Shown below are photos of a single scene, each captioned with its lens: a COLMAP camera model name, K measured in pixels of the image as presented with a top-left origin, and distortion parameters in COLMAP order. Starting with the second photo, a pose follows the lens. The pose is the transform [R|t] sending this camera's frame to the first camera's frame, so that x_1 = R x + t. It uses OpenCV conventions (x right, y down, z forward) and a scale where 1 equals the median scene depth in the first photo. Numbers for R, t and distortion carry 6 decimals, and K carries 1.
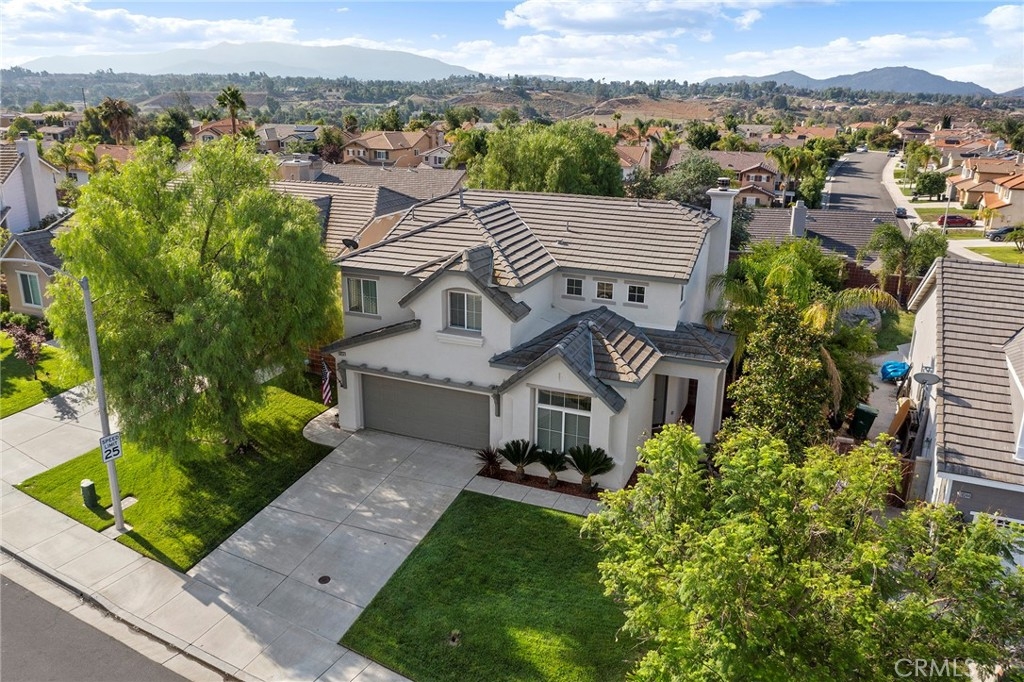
lens RADIAL K [[802.7, 0, 510.9], [0, 802.7, 342.0], [0, 0, 1]] dist [-0.016218, 0.004556]
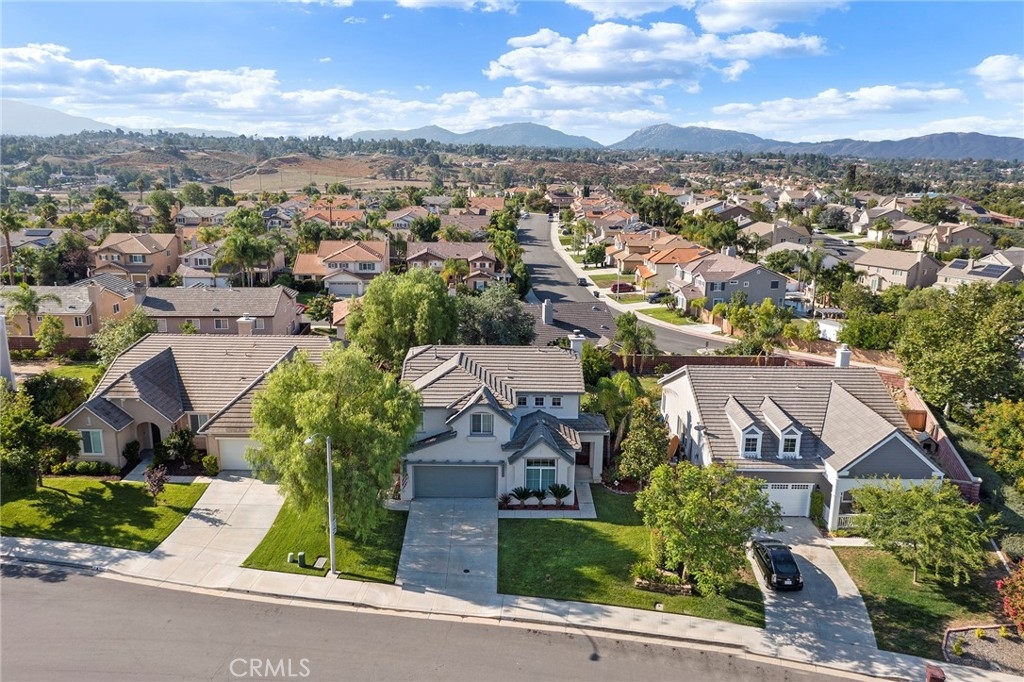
lens RADIAL K [[802.7, 0, 513.4], [0, 802.7, 338.4], [0, 0, 1]] dist [-0.016218, 0.004556]
pose [[0.913888, -0.093945, 0.394948, -0.135209], [0.119264, 0.992057, -0.039992, -0.028893], [-0.388054, 0.083652, 0.917833, -0.145351]]
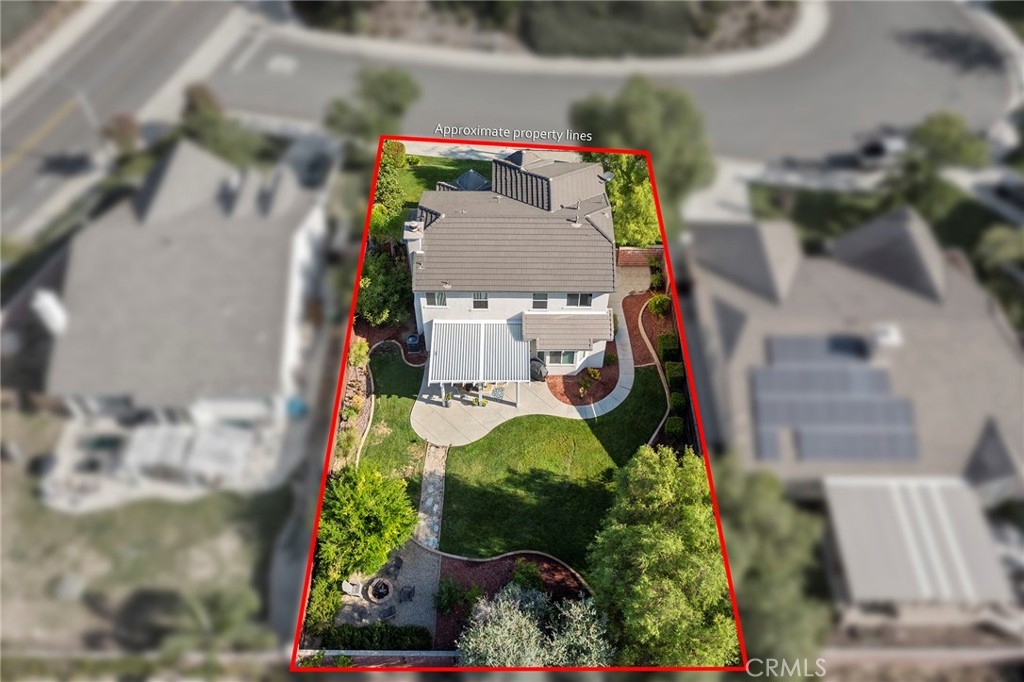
lens RADIAL K [[802.7, 0, 513.6], [0, 802.7, 339.1], [0, 0, 1]] dist [-0.016218, 0.004556]
pose [[-0.918594, 0.293981, -0.264122, 0.124373], [-0.132008, 0.401687, 0.906213, -0.339985], [0.372503, 0.867308, -0.330179, 0.392886]]
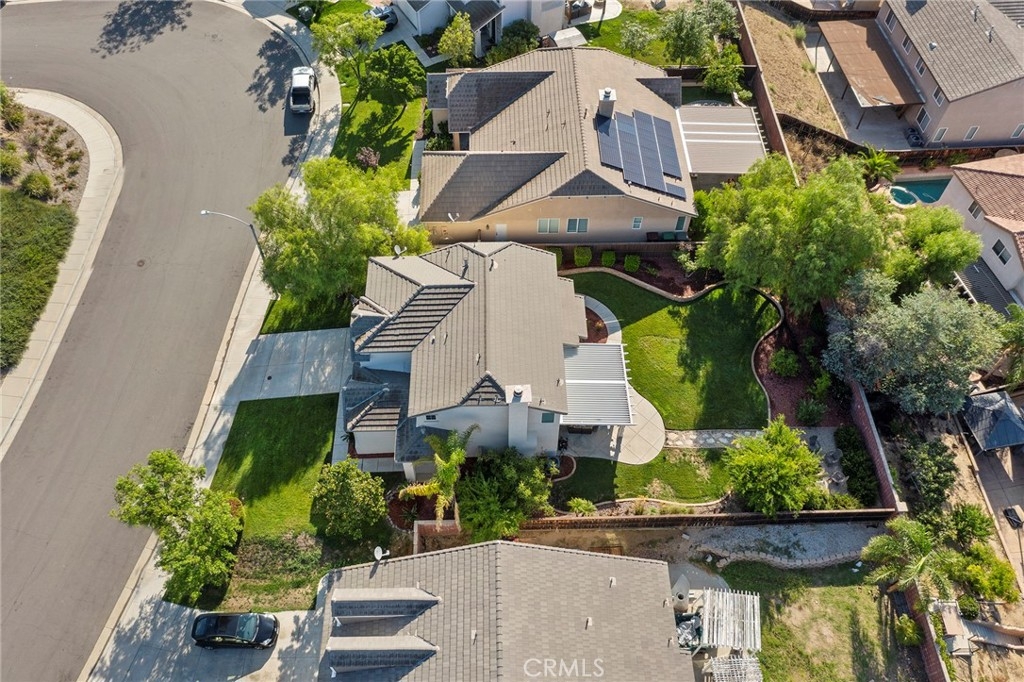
lens RADIAL K [[802.7, 0, 511.8], [0, 802.7, 342.3], [0, 0, 1]] dist [-0.016218, 0.004556]
pose [[0.421748, 0.740153, -0.523739, 0.209306], [-0.279611, 0.655639, 0.701395, -0.277569], [0.862523, -0.149368, 0.483469, 0.070789]]
